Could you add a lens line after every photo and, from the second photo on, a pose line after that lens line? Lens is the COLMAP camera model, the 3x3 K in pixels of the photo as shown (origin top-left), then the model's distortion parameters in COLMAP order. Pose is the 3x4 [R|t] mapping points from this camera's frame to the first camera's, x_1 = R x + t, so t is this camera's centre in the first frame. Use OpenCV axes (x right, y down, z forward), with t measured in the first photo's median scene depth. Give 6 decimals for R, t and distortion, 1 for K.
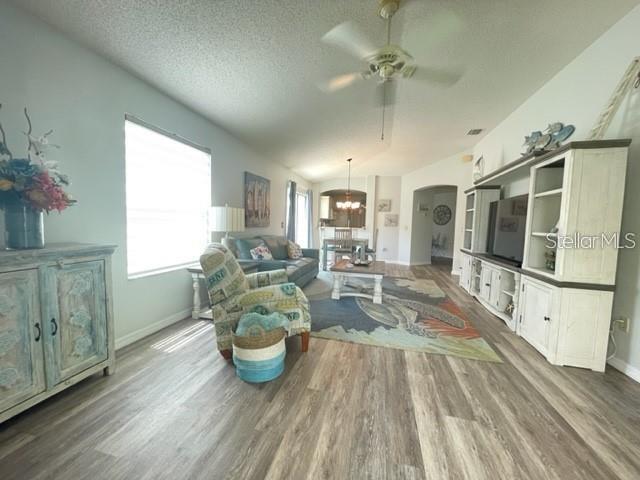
lens RADIAL K [[258.6, 0, 317.9], [0, 258.6, 241.4], [0, 0, 1]] dist [-0.002257, 0.000674]
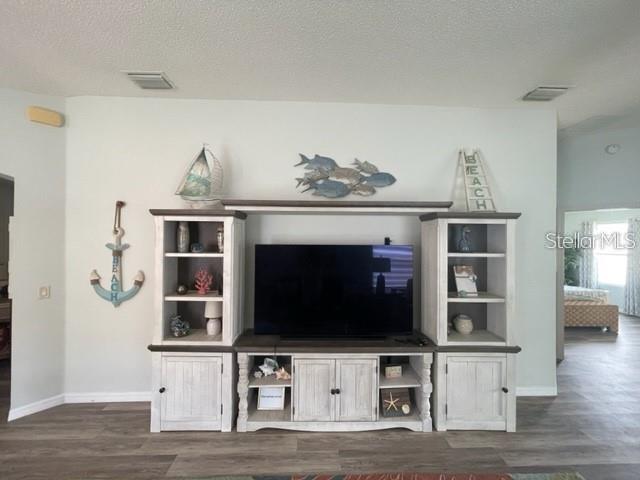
lens RADIAL K [[258.6, 0, 317.7], [0, 258.6, 241.2], [0, 0, 1]] dist [-0.002257, 0.000674]
pose [[-0.279641, -0.026769, 0.959731, 0.119638], [0.048305, 0.997953, 0.041909, -0.217349], [-0.958889, 0.058079, -0.277775, 1.270141]]
